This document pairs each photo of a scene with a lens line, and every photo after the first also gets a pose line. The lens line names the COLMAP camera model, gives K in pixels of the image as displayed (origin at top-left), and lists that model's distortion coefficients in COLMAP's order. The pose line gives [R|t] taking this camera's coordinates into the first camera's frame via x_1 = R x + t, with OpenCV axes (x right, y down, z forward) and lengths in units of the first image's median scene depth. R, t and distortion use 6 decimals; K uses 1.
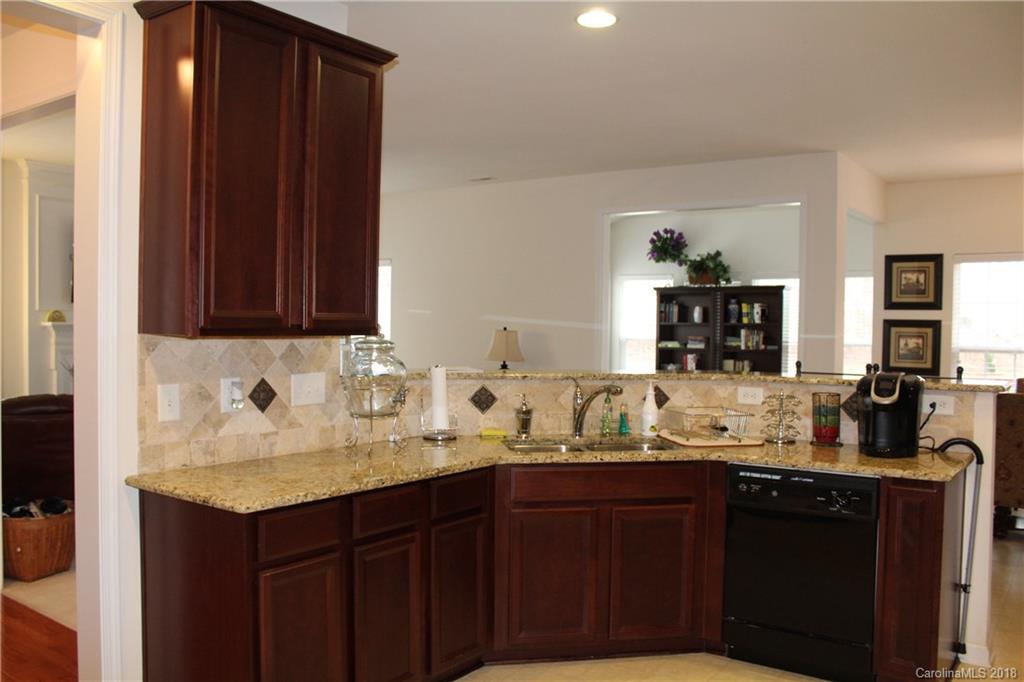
lens RADIAL K [[838.9, 0, 516.5], [0, 838.9, 333.2], [0, 0, 1]] dist [-0.125231, 0.064602]
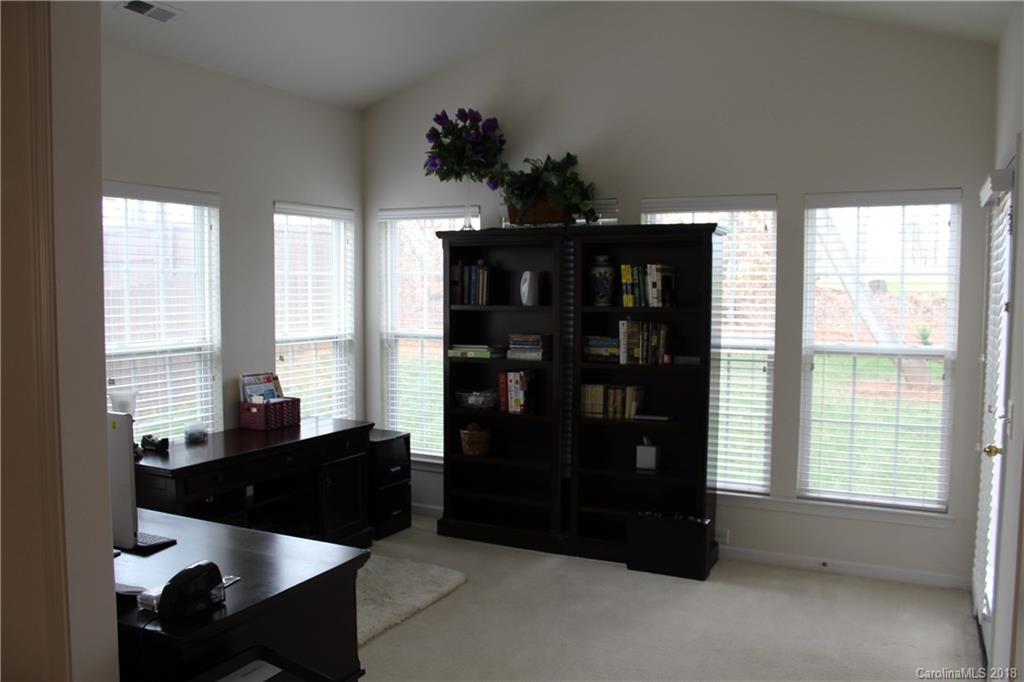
lens RADIAL K [[838.9, 0, 507.4], [0, 838.9, 344.7], [0, 0, 1]] dist [-0.125231, 0.064602]
pose [[0.987813, -0.021806, 0.154107, 0.131982], [0.012686, 0.998123, 0.059916, -0.019231], [-0.155124, -0.057231, 0.986236, 0.531520]]
